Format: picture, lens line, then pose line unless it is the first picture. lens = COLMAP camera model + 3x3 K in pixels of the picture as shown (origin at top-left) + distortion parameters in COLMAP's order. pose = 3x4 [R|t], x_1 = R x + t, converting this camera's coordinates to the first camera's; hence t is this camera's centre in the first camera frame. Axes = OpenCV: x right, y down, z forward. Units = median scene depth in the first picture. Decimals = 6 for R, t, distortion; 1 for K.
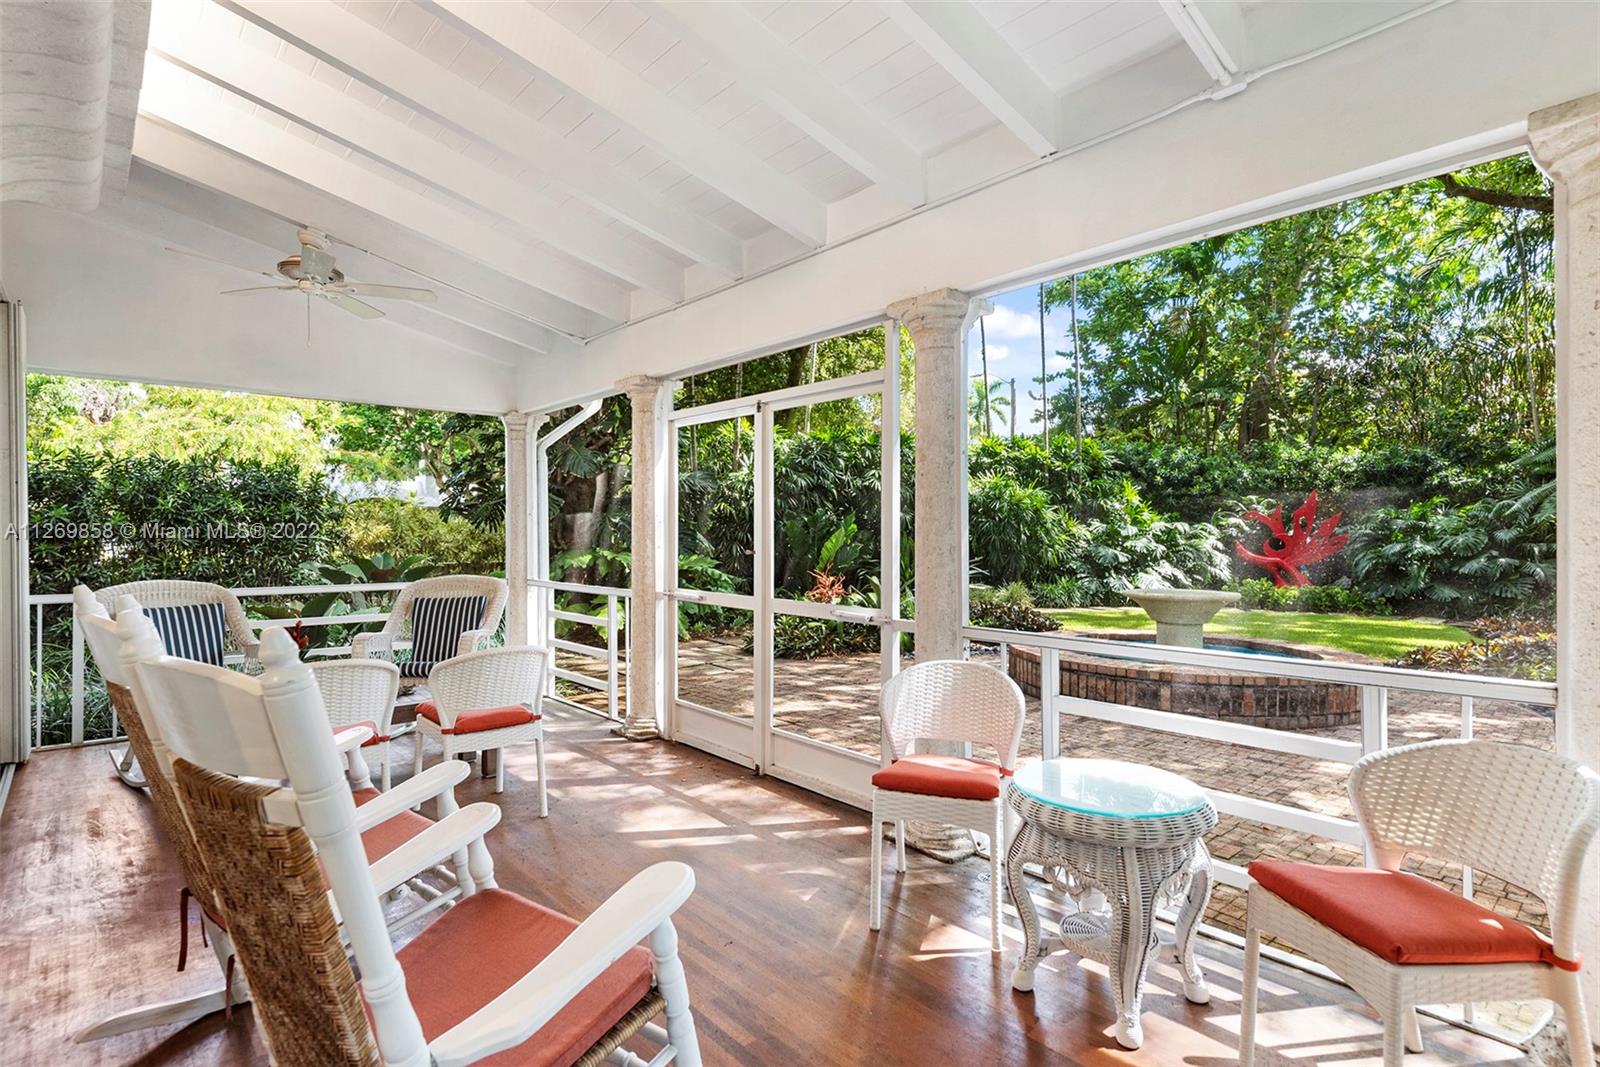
lens RADIAL K [[802.9, 0, 791.9], [0, 802.9, 521.8], [0, 0, 1]] dist [0.005173, 0.000364]
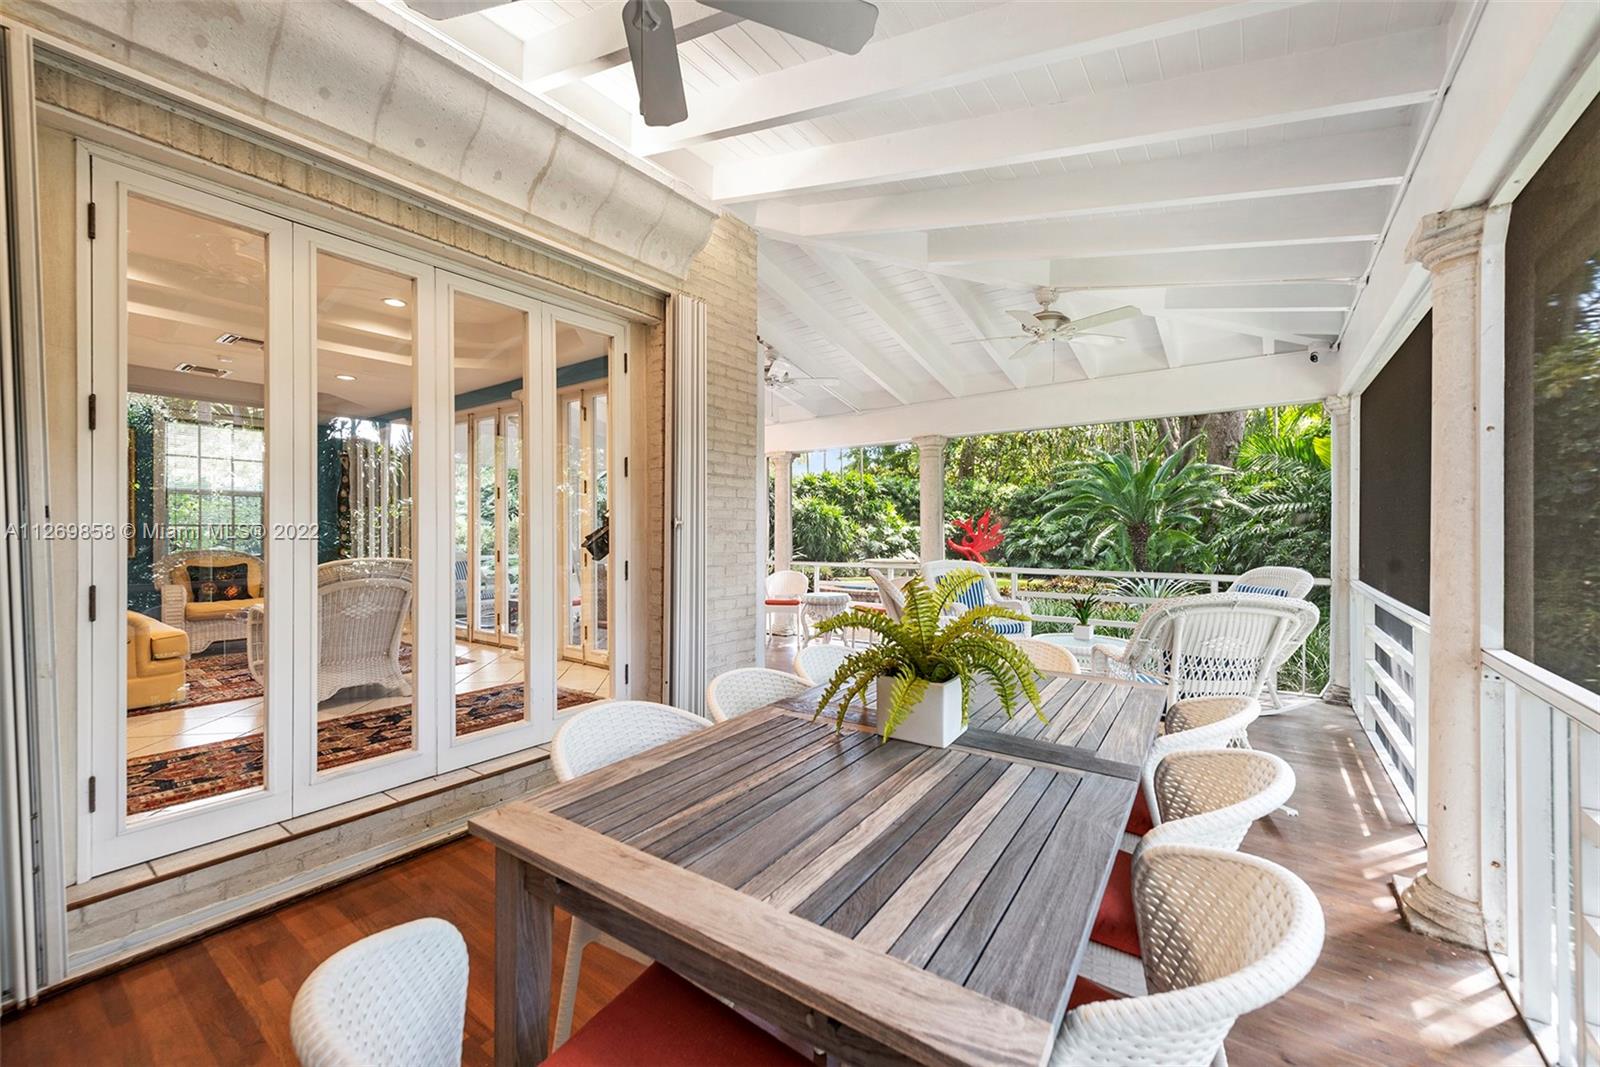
lens RADIAL K [[625.6, 0, 799.3], [0, 625.6, 530.6], [0, 0, 1]] dist [0.013564, -0.002774]
pose [[0.974307, 0.005726, 0.225151, -0.055442], [-0.006968, 0.999965, 0.004724, 0.004333], [-0.225116, -0.006171, 0.974312, -0.223878]]
